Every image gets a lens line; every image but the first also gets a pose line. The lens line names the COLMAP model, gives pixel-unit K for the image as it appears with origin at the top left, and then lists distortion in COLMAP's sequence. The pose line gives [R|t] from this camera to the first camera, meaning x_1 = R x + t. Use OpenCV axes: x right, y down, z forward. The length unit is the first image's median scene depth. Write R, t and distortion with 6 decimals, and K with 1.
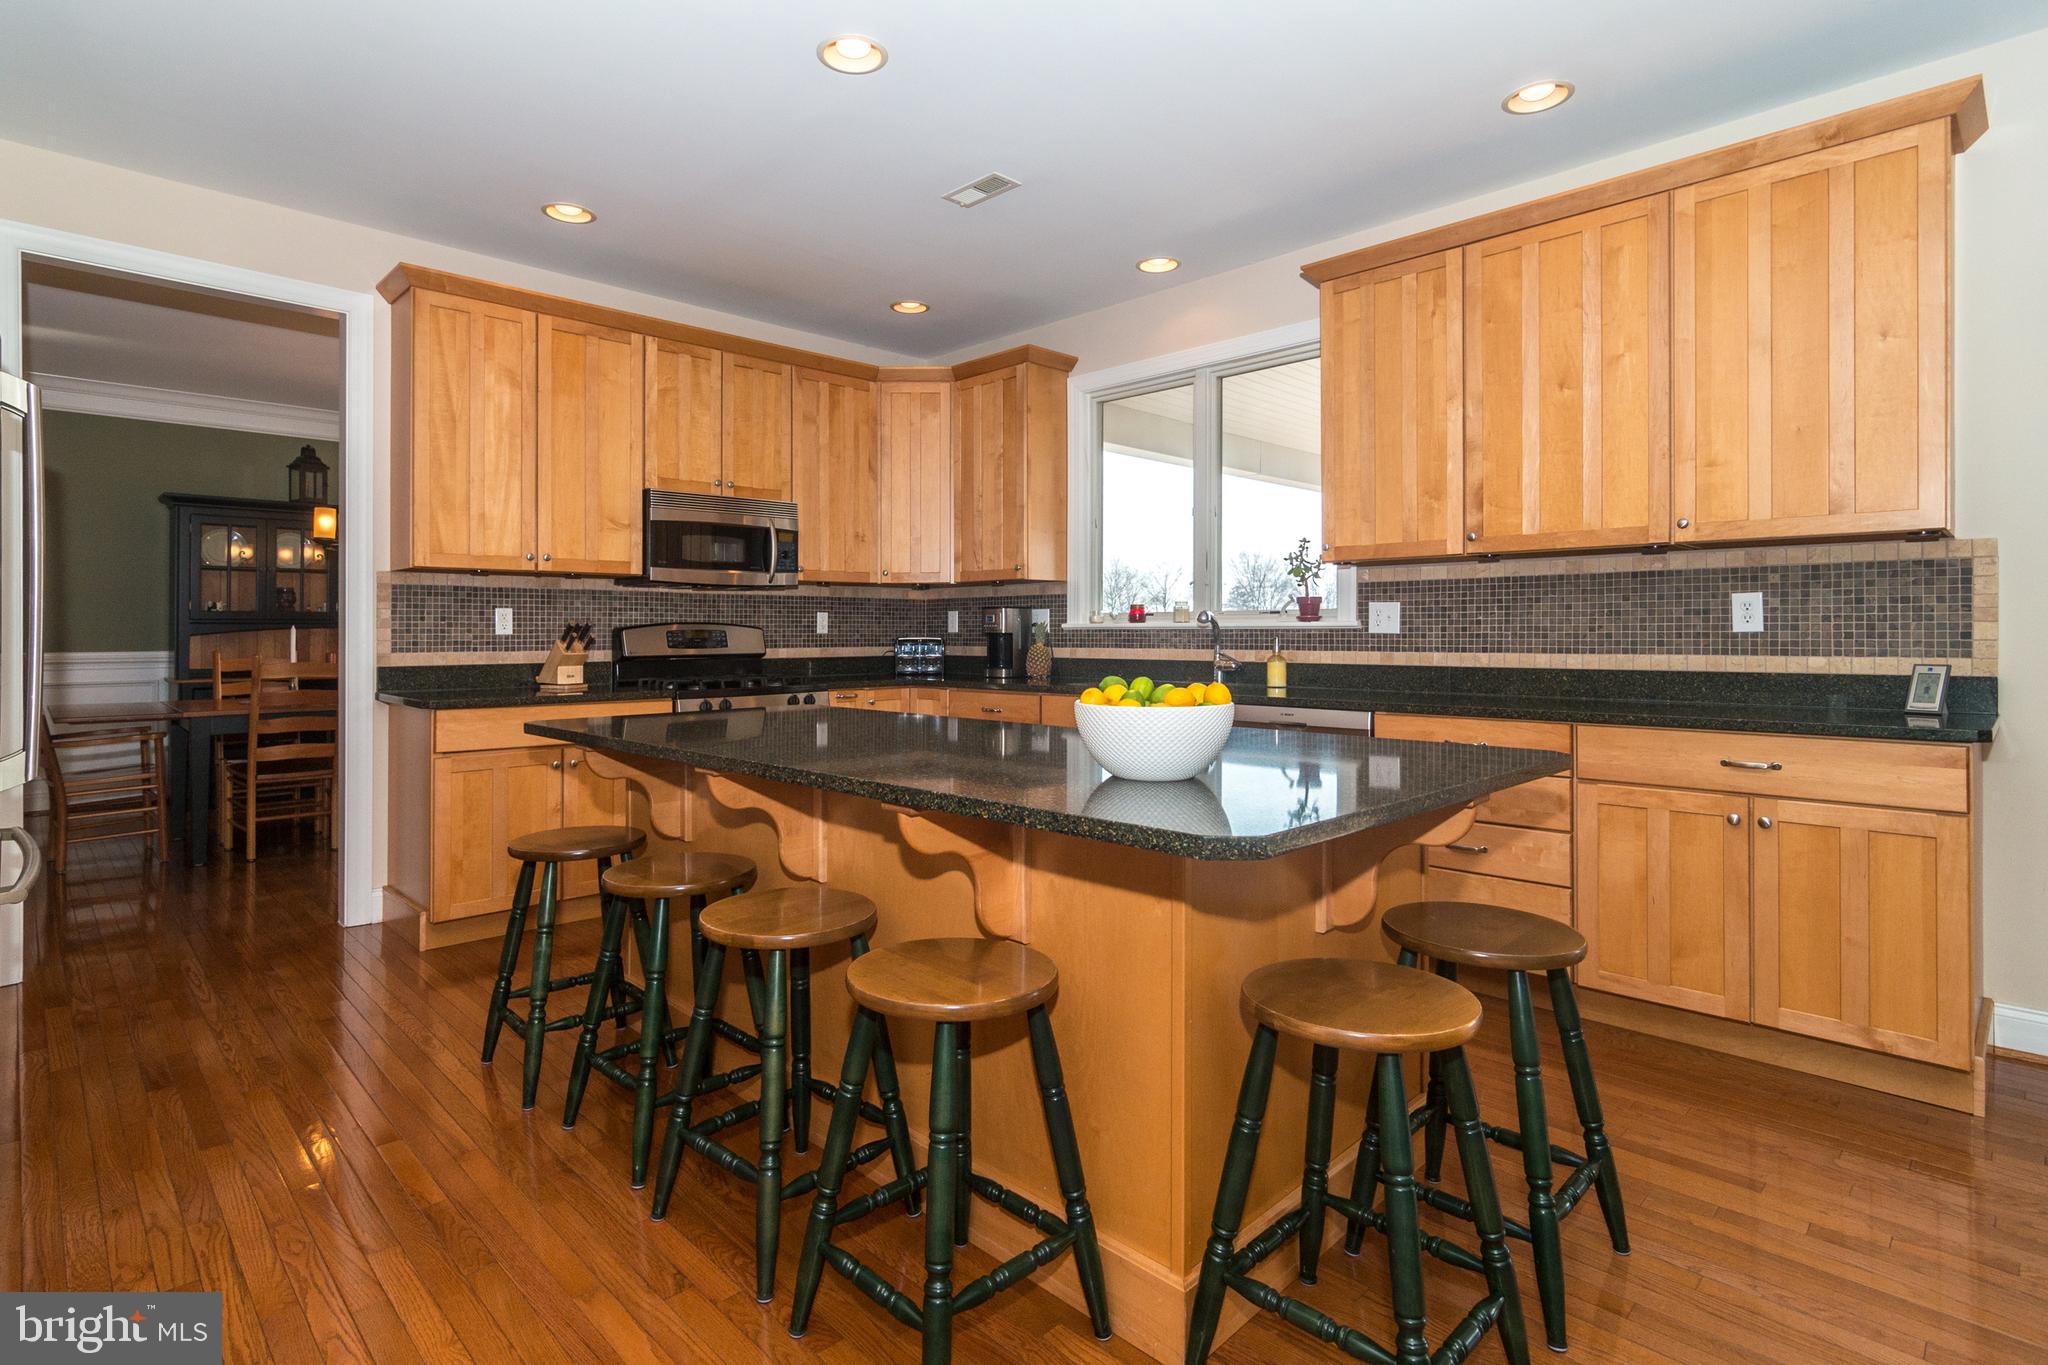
lens RADIAL K [[1010.1, 0, 995.3], [0, 1010.1, 613.9], [0, 0, 1]] dist [-0.000900, 0.002184]
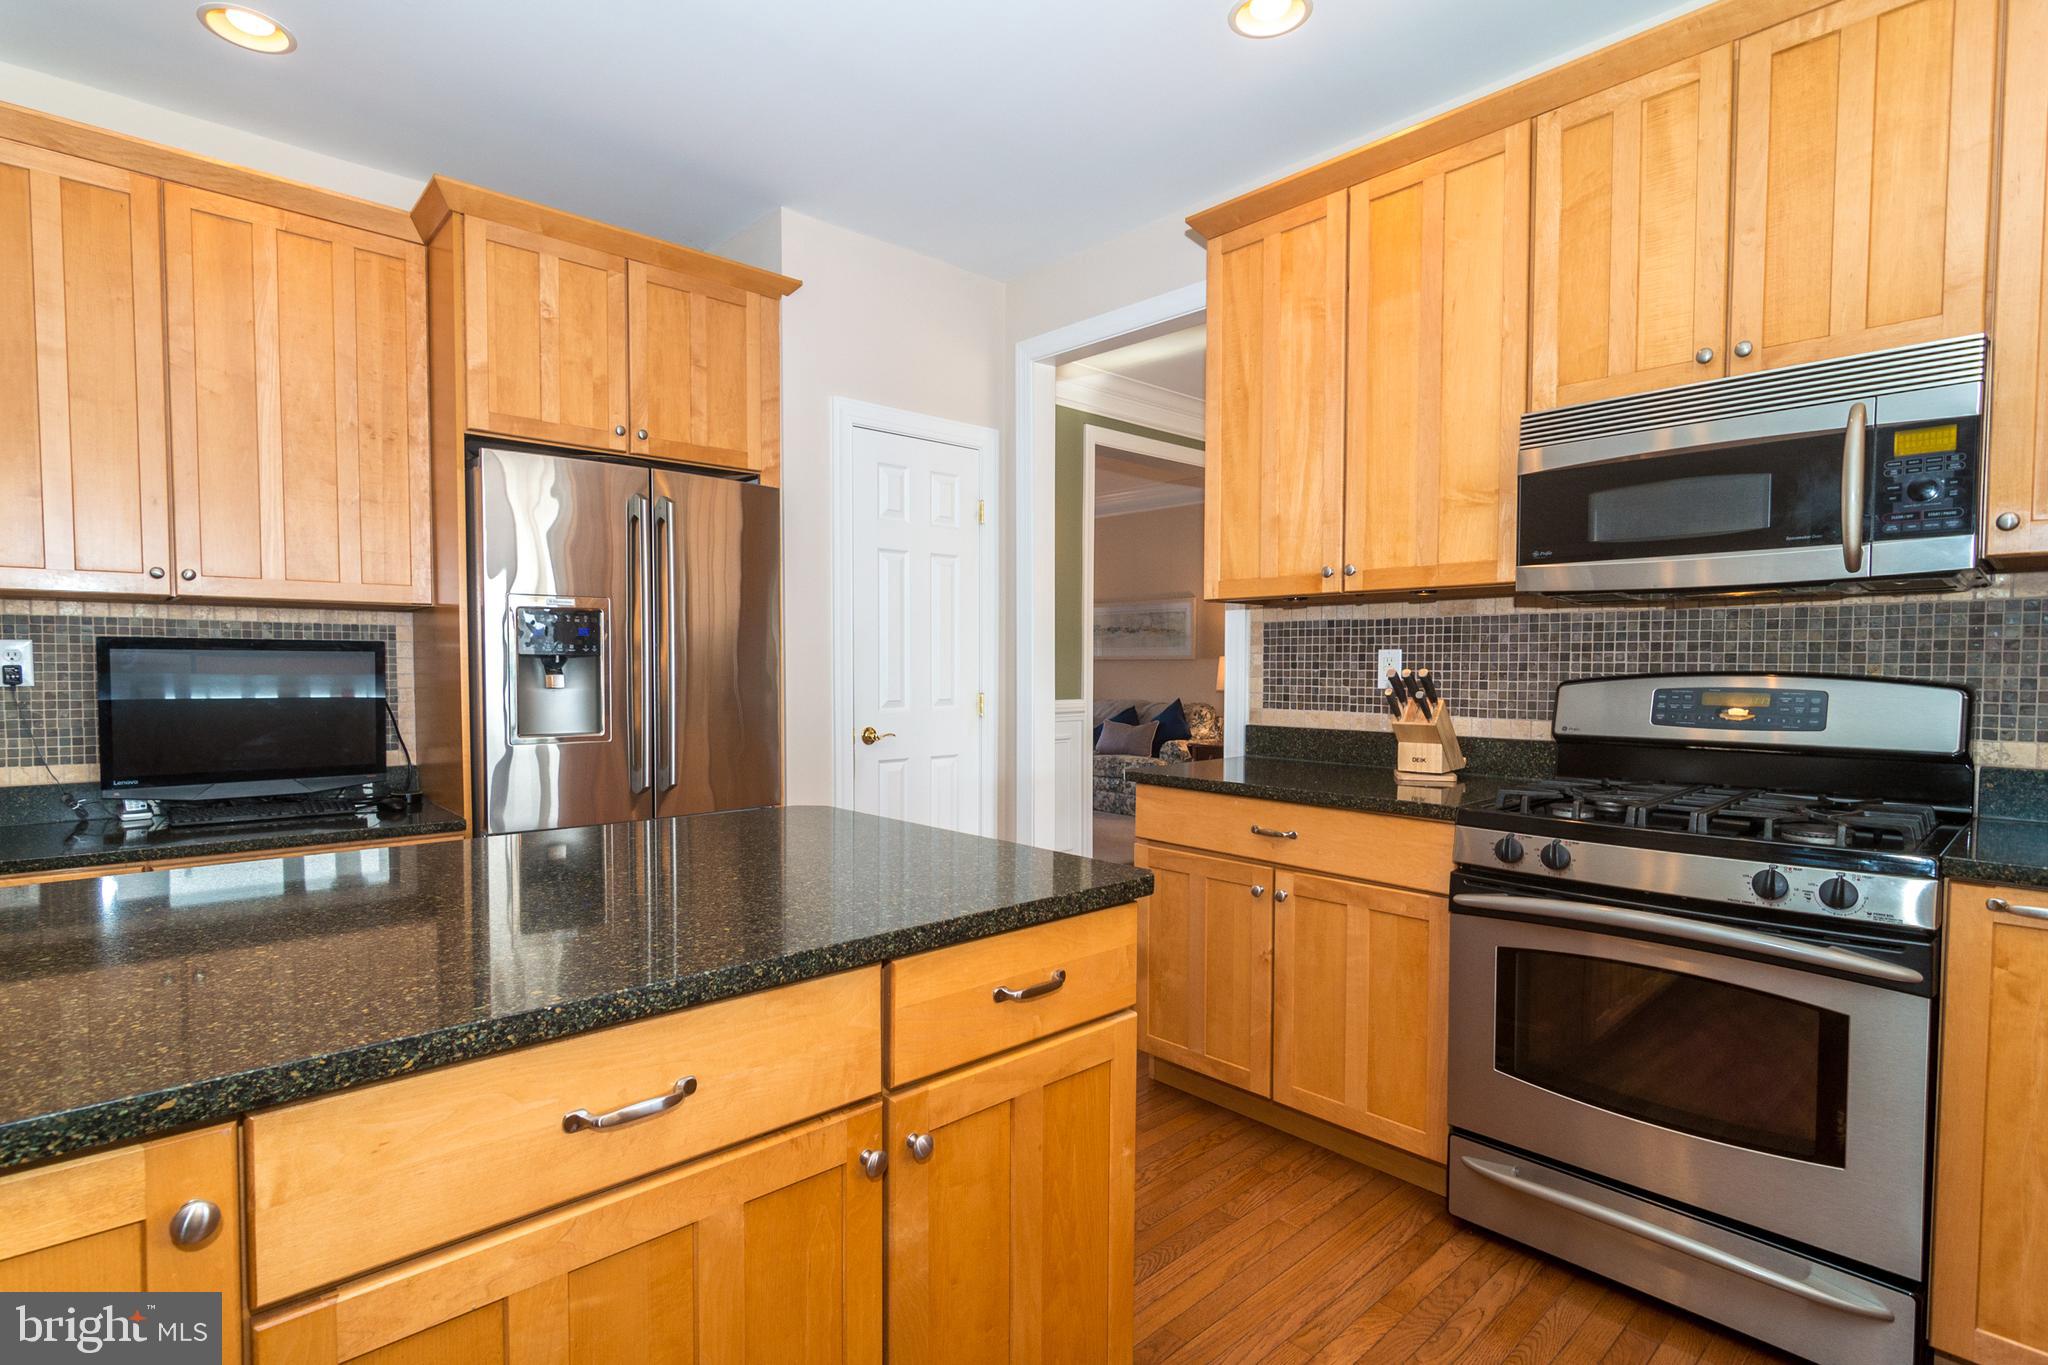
lens RADIAL K [[1010.1, 0, 993.9], [0, 1010.1, 702.2], [0, 0, 1]] dist [-0.000900, 0.002184]
pose [[-0.035041, 0.037776, -0.998672, 0.208420], [0.013892, 0.999207, 0.037309, 0.000808], [0.999289, -0.012566, -0.035538, 0.805943]]
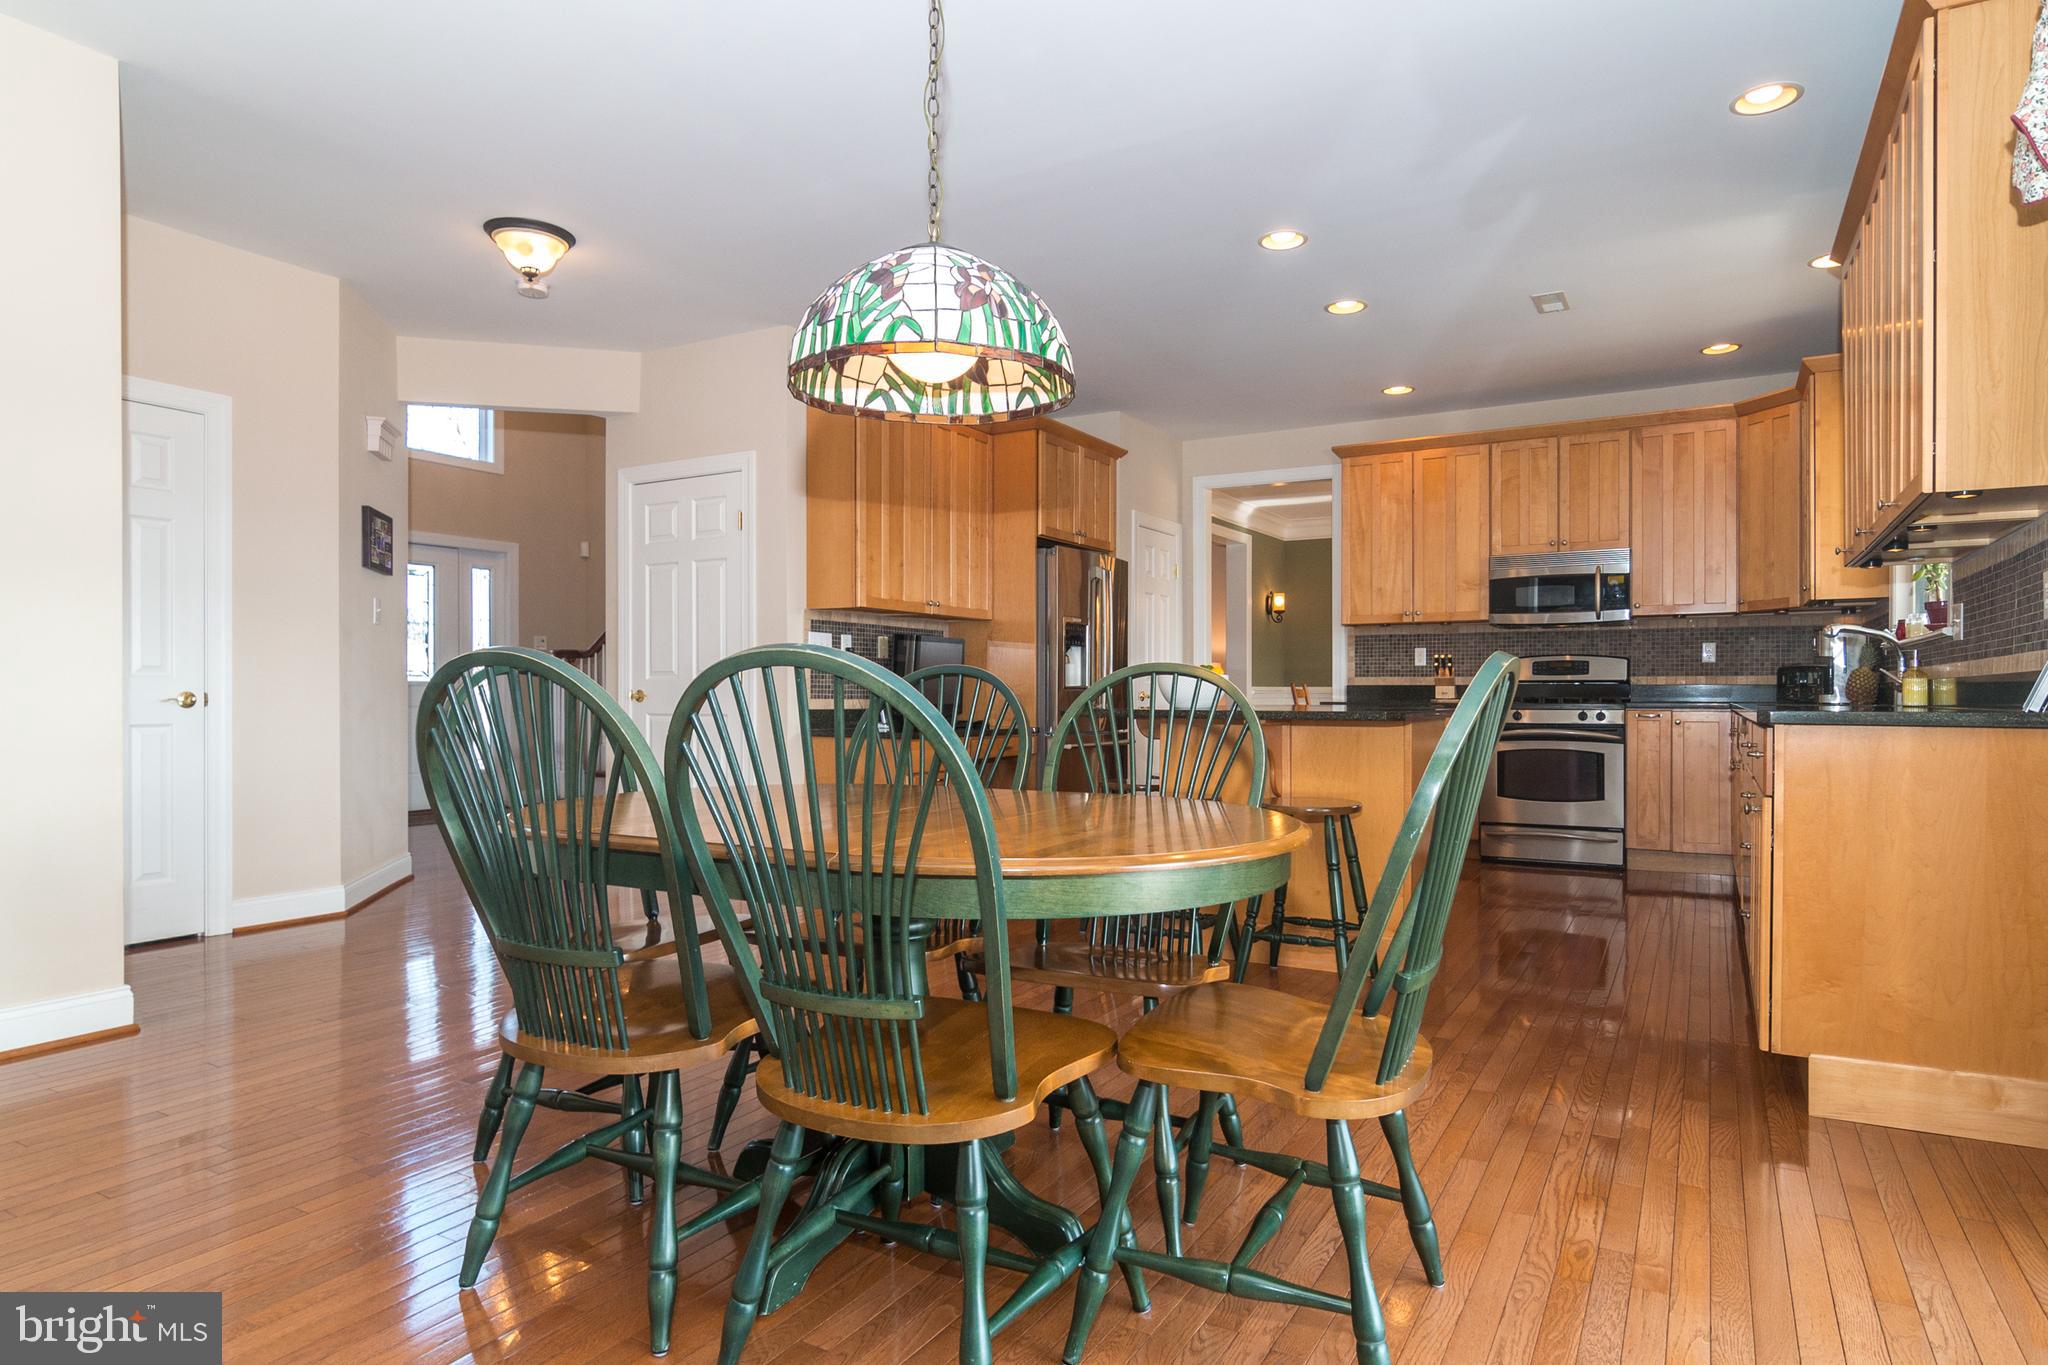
lens RADIAL K [[1149.6, 0, 1061.0], [0, 1149.6, 700.7], [0, 0, 1]] dist [-0.019693, -0.000260]
pose [[0.281564, 0.008705, -0.959503, 1.058070], [0.014817, 0.999800, 0.013419, 0.044460], [0.959428, -0.017995, 0.281379, 0.008281]]
